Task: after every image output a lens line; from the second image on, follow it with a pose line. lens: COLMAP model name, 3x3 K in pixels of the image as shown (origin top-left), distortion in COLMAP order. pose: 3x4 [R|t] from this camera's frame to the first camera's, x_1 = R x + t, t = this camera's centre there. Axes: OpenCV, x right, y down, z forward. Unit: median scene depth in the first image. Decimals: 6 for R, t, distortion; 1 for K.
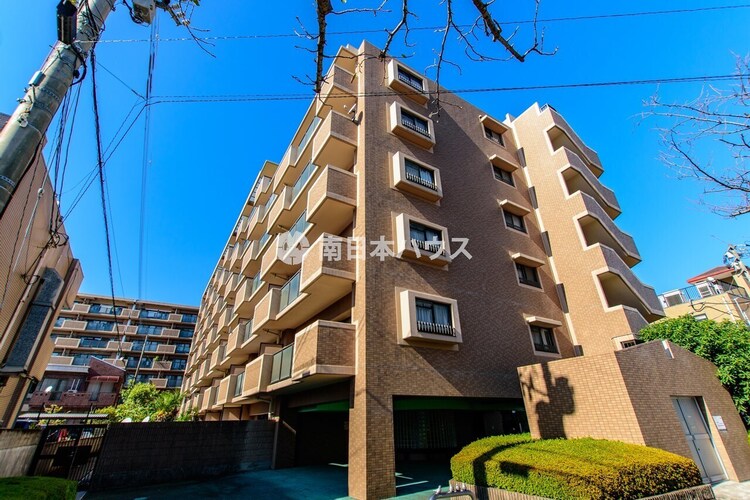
lens RADIAL K [[334.8, 0, 374.8], [0, 334.8, 249.6], [0, 0, 1]] dist [0.001035, 0.000022]
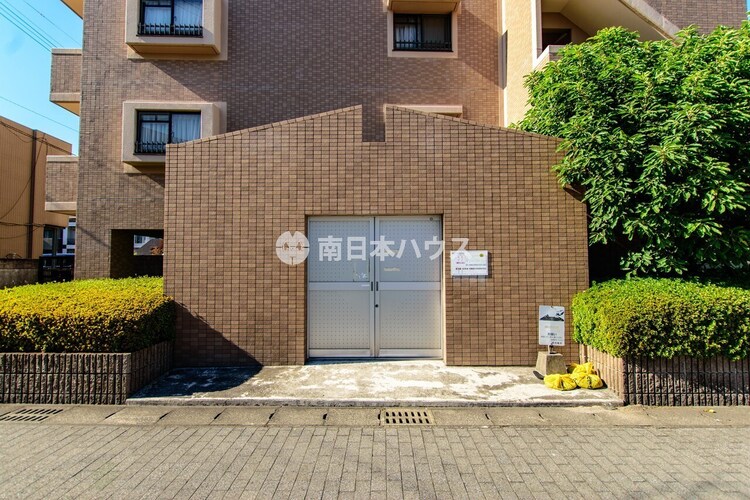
lens RADIAL K [[383.6, 0, 375.8], [0, 383.6, 253.5], [0, 0, 1]] dist [0.000483, -0.000049]
pose [[0.868349, -0.005494, -0.495924, 1.068912], [0.211154, 0.908880, 0.359655, 0.252017], [0.448759, -0.417022, 0.790385, 0.444667]]
